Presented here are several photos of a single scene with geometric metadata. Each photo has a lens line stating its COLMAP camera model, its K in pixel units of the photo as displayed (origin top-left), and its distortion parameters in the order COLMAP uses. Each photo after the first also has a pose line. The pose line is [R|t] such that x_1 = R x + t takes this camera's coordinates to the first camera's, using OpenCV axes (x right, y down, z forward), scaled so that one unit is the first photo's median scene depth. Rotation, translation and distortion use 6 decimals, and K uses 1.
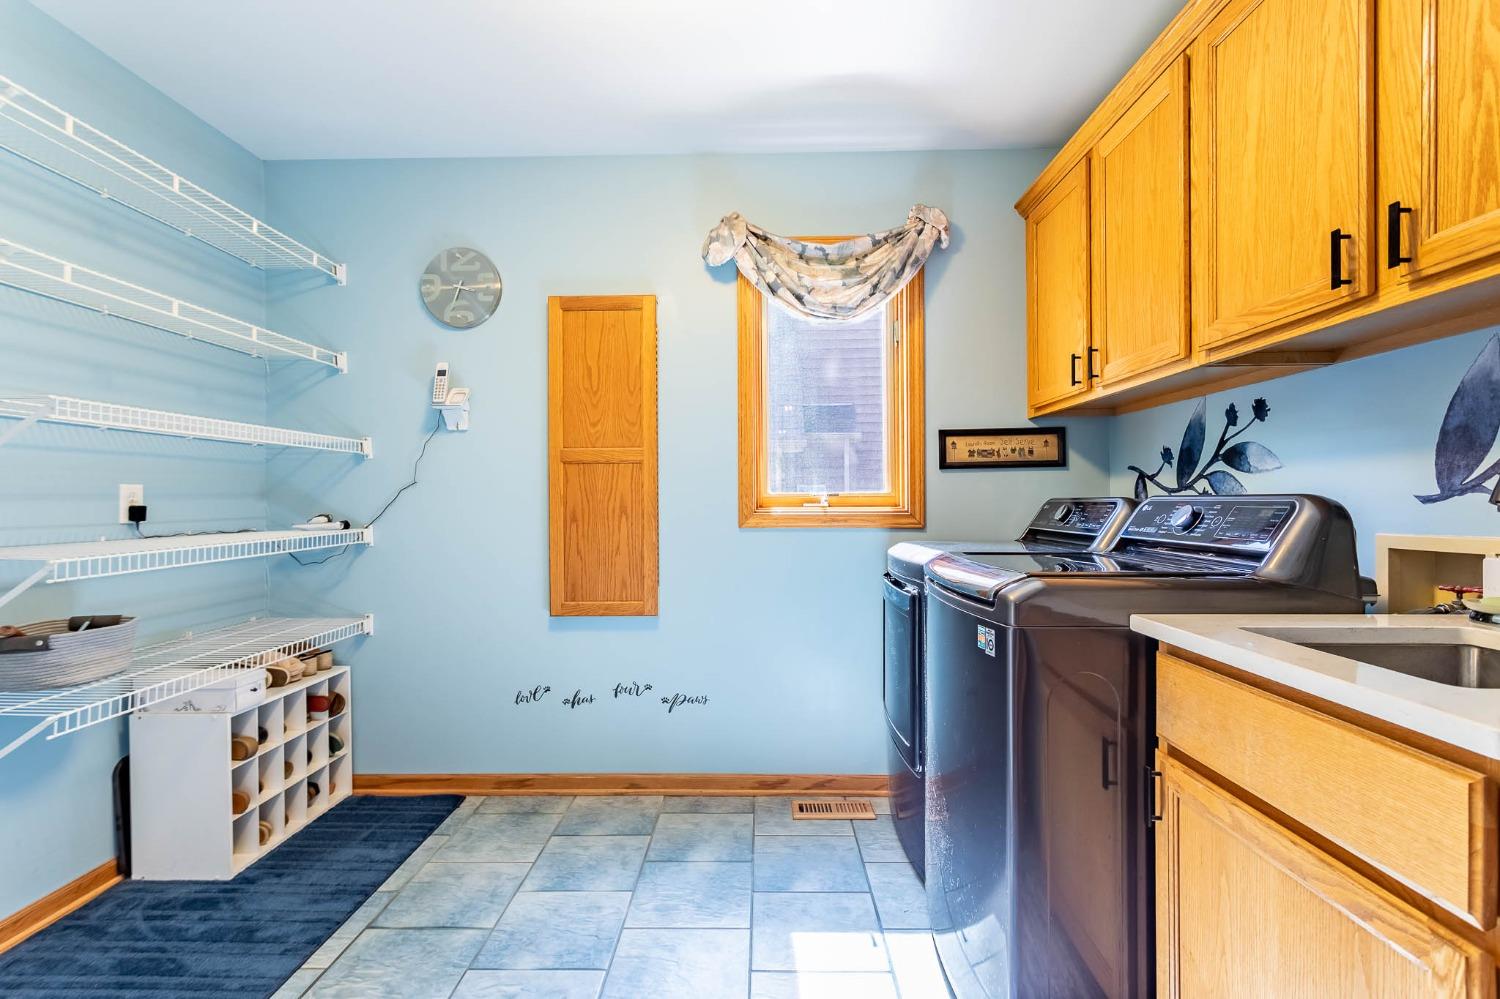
lens RADIAL K [[710.5, 0, 750.5], [0, 710.5, 500.1], [0, 0, 1]] dist [0.008554, -0.002305]
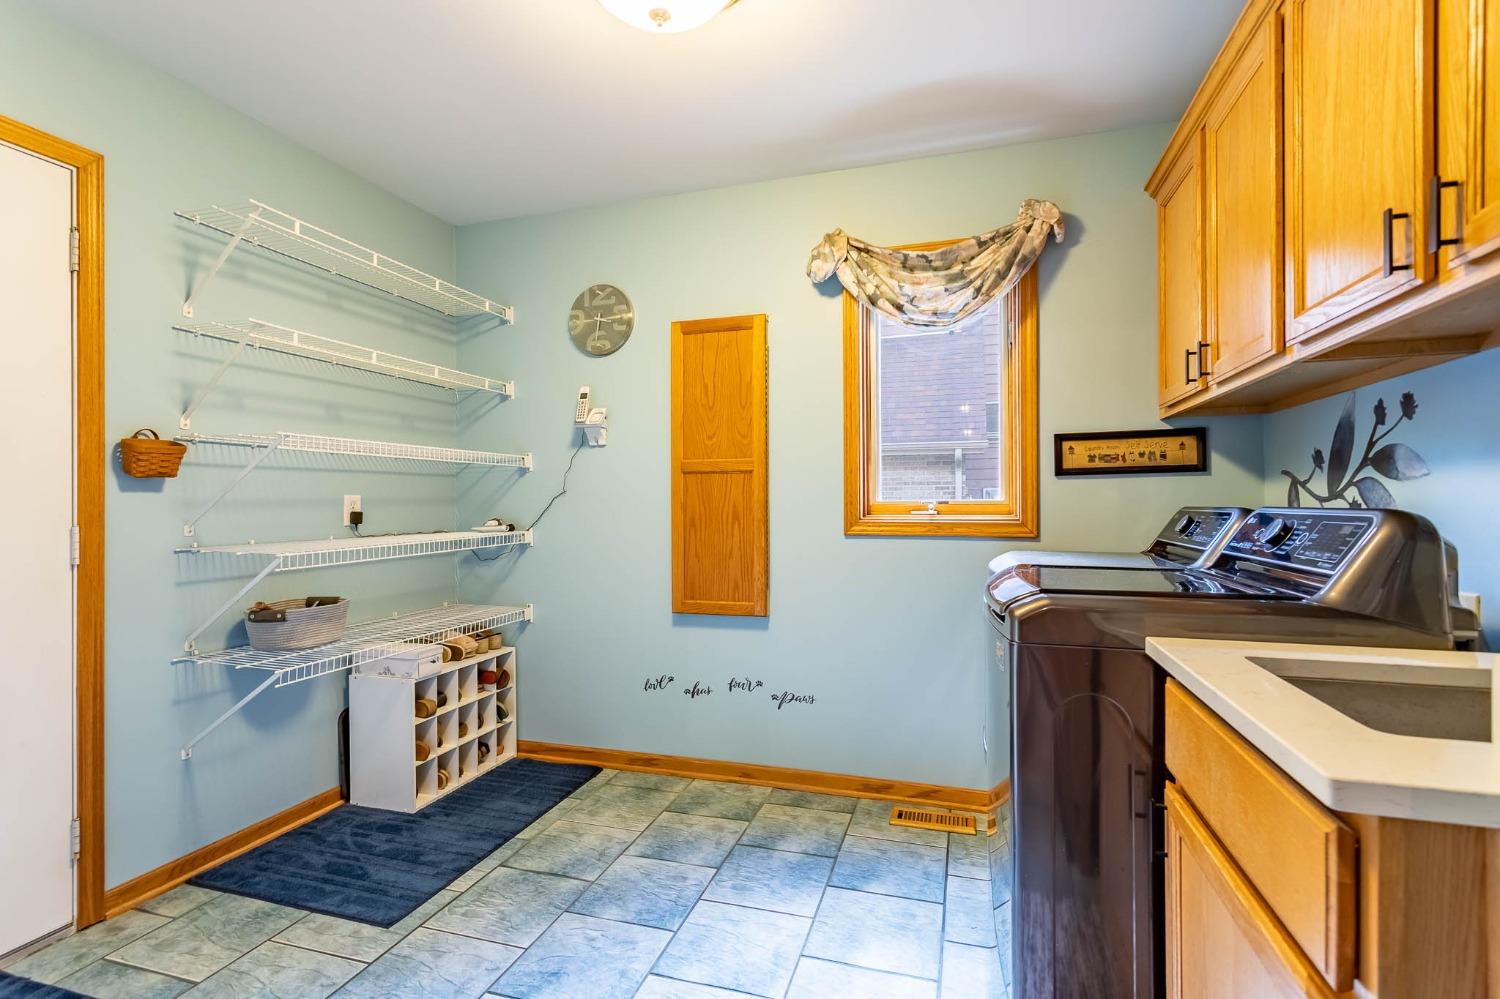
lens RADIAL K [[710.5, 0, 747.2], [0, 710.5, 500.7], [0, 0, 1]] dist [0.008554, -0.002305]
pose [[0.961129, 0.000155, -0.276099, 0.142055], [-0.000582, 0.999999, -0.001465, -0.008981], [0.276099, 0.001569, 0.961128, -0.026729]]
